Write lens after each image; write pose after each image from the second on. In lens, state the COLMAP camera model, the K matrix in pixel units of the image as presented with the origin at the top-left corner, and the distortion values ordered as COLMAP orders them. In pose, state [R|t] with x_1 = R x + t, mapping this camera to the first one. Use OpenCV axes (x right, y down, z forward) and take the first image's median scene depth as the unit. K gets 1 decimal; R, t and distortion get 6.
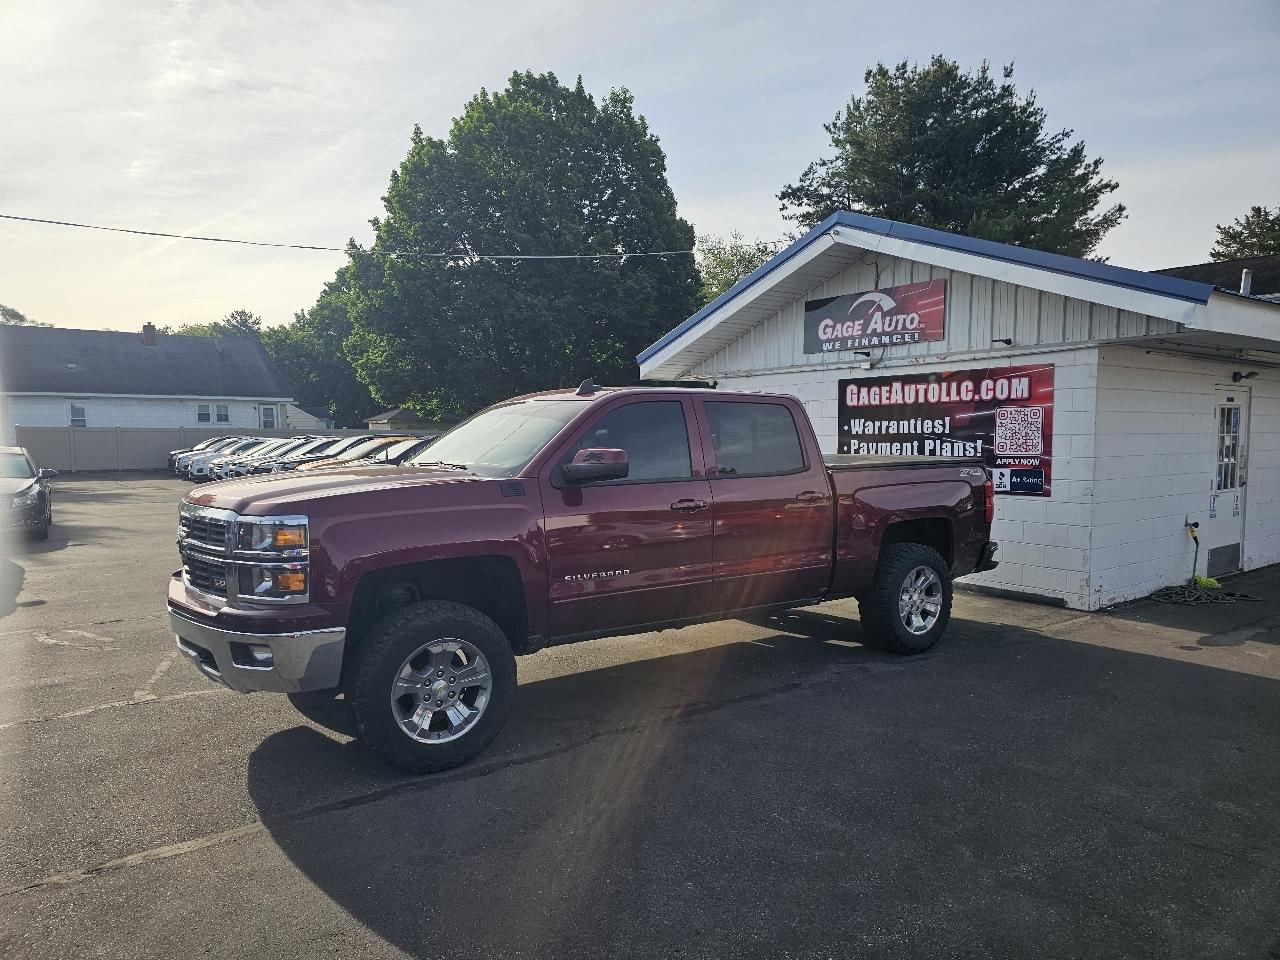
lens RADIAL K [[852.7, 0, 631.4], [0, 852.7, 504.7], [0, 0, 1]] dist [0.059307, -0.049561]
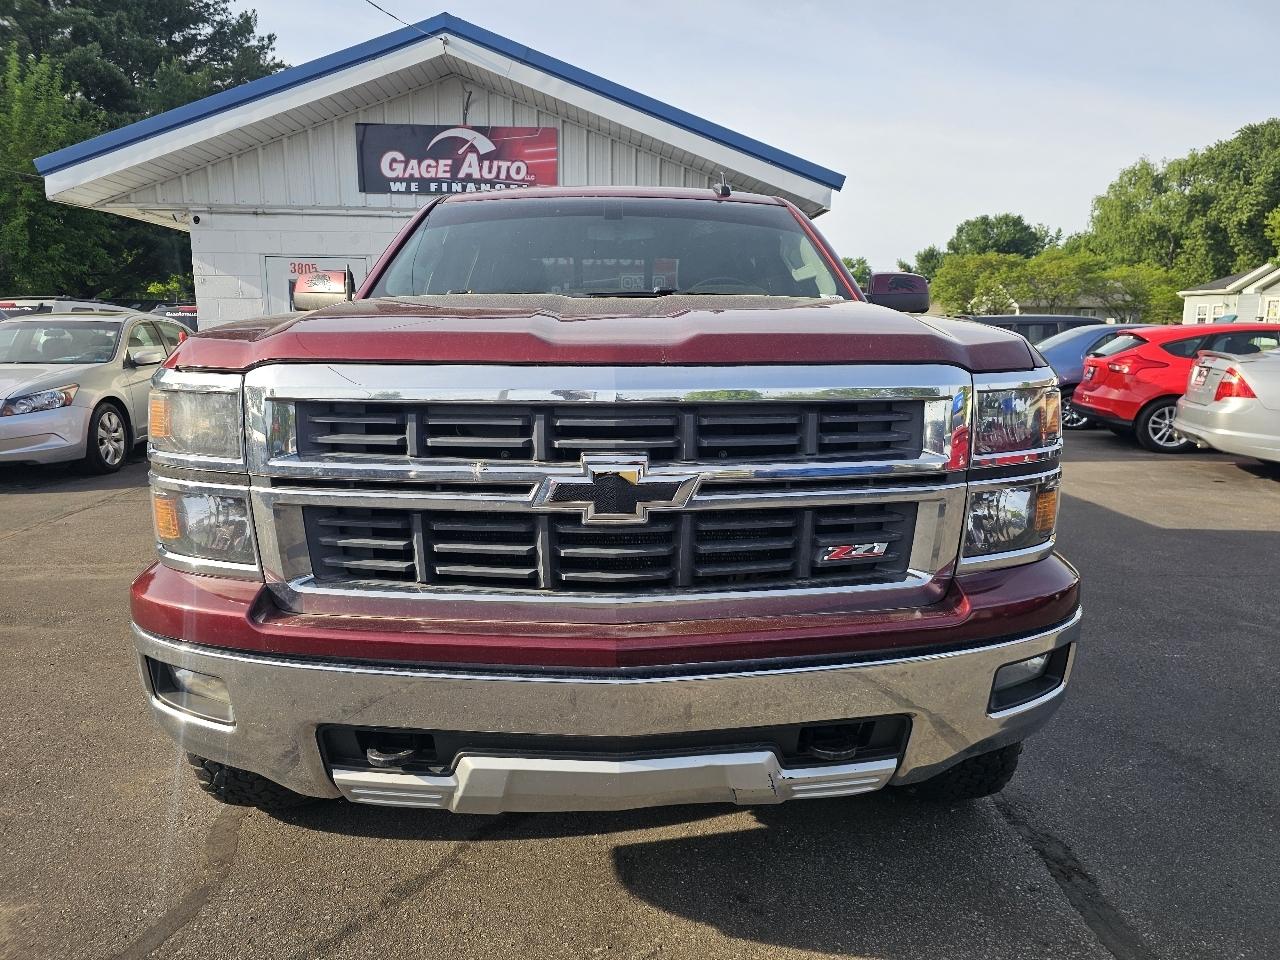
lens RADIAL K [[852.7, 0, 643.4], [0, 852.7, 485.3], [0, 0, 1]] dist [0.059307, -0.049561]
pose [[0.554819, -0.145196, 0.819203, -0.370875], [0.063926, 0.989182, 0.132028, 0.000638], [-0.829512, -0.020883, 0.558099, 0.373940]]
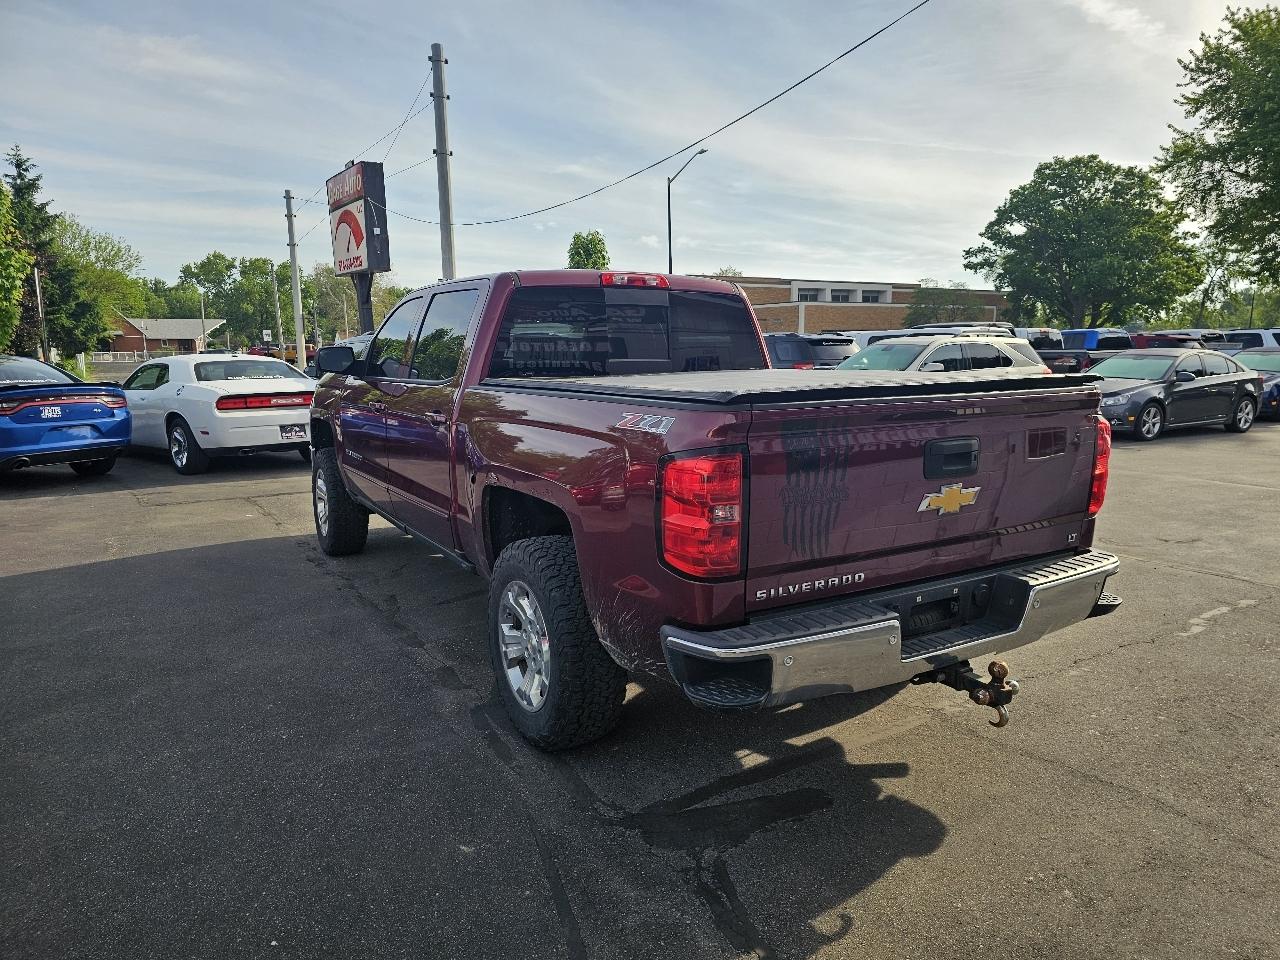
lens RADIAL K [[852.7, 0, 647.9], [0, 852.7, 498.3], [0, 0, 1]] dist [0.059307, -0.049561]
pose [[-0.076417, 0.176064, -0.981408, 0.557023], [-0.075022, 0.980481, 0.181739, -0.052745], [0.994249, 0.087515, -0.061717, 0.738912]]
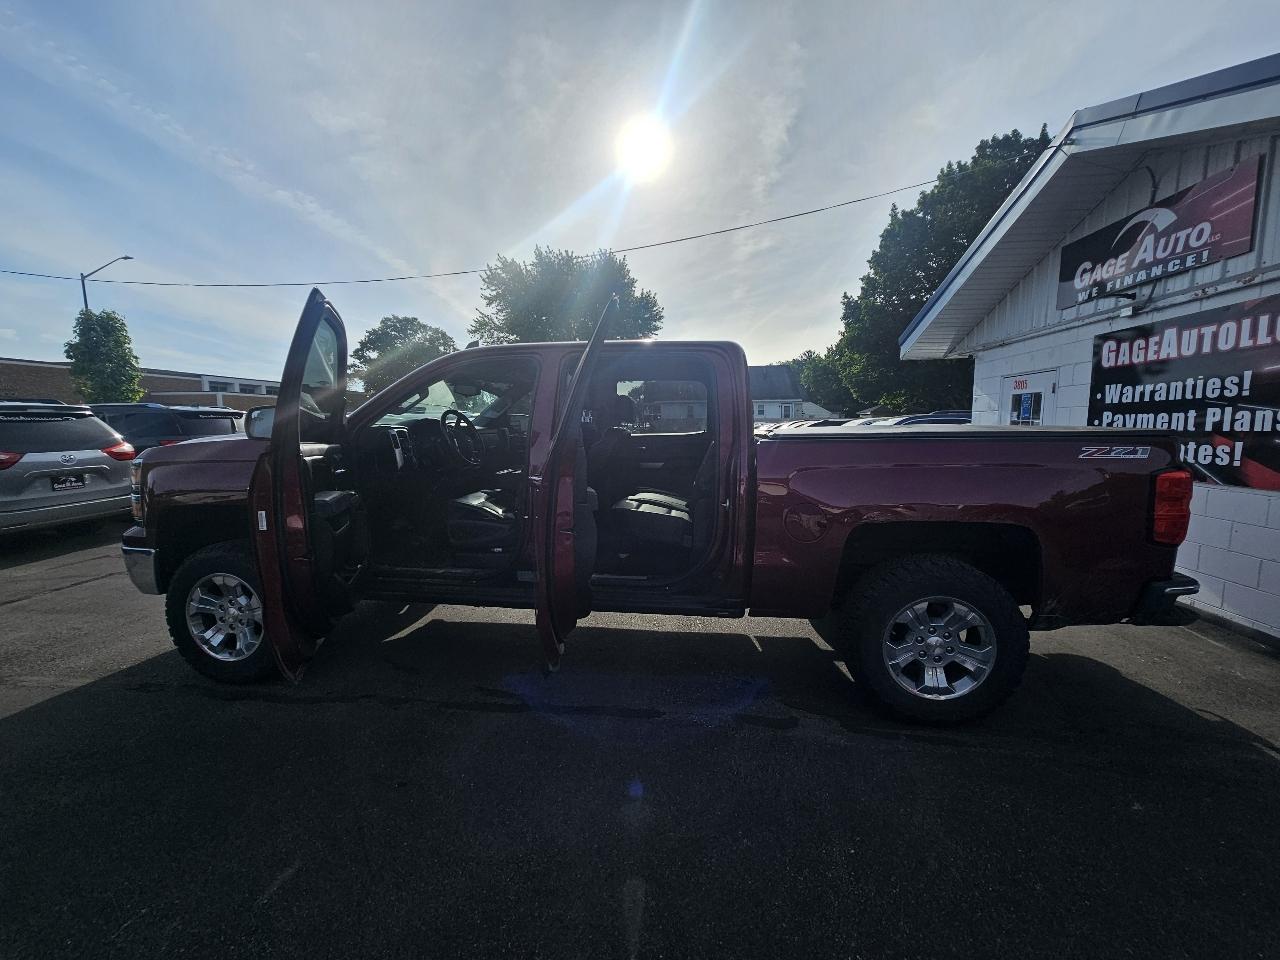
lens RADIAL K [[521.3, 0, 641.8], [0, 521.3, 483.9], [0, 0, 1]] dist [-0.000670, 0.000423]
pose [[0.733179, 0.075420, -0.675841, 0.287409], [-0.052608, 0.997143, 0.054204, -0.013608], [0.677998, -0.004186, 0.735052, 0.378574]]
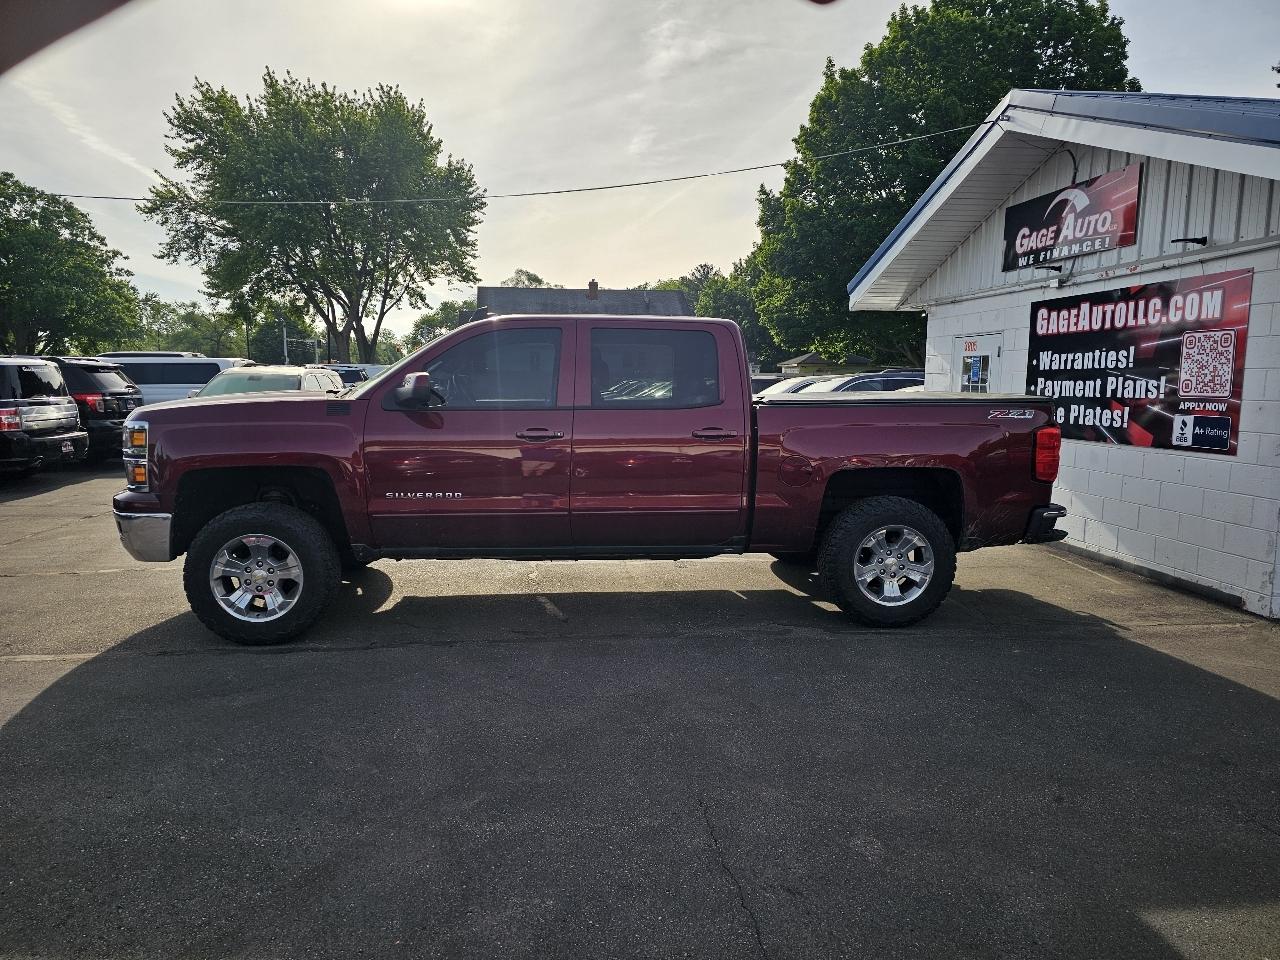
lens RADIAL K [[852.7, 0, 633.1], [0, 852.7, 499.3], [0, 0, 1]] dist [0.059307, -0.049561]
pose [[0.867862, 0.076350, -0.490903, 0.349746], [-0.048262, 0.996403, 0.069648, 0.000892], [0.494455, -0.036753, 0.868426, 0.102279]]
